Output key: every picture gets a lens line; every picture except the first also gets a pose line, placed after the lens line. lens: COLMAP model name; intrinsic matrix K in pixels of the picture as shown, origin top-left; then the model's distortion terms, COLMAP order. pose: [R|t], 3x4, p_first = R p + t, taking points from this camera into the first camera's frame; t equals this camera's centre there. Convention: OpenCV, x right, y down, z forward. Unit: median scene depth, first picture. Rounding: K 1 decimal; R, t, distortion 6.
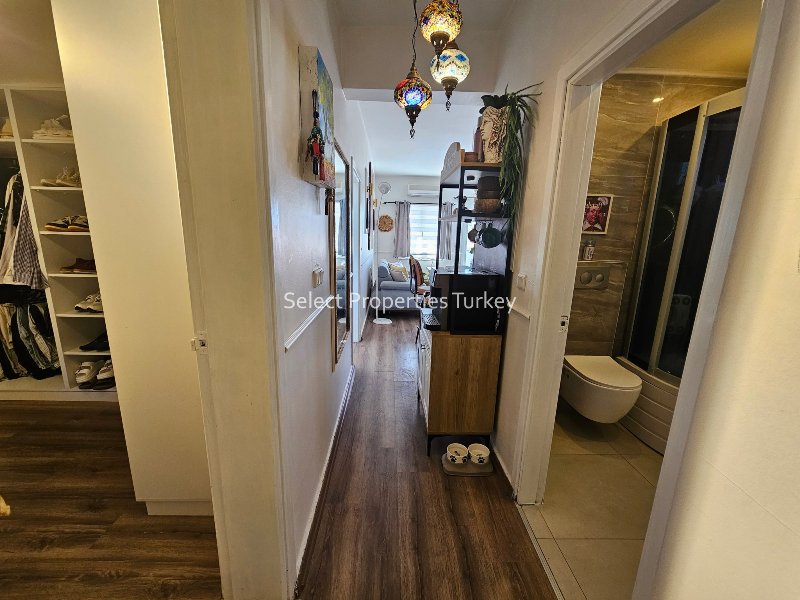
lens RADIAL K [[326.8, 0, 399.3], [0, 326.8, 304.7], [0, 0, 1]] dist [0.008723, -0.001458]
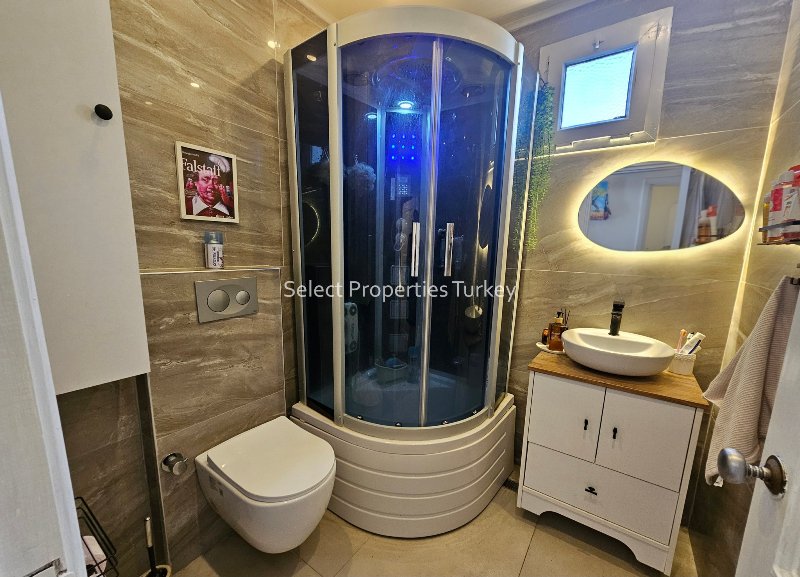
lens RADIAL K [[325.7, 0, 404.5], [0, 325.7, 302.5], [0, 0, 1]] dist [0.003311, -0.000198]
pose [[0.579067, -0.157615, 0.799900, 0.313780], [0.162399, 0.983772, 0.076281, -0.069722], [-0.798942, 0.085731, 0.595266, 0.425702]]
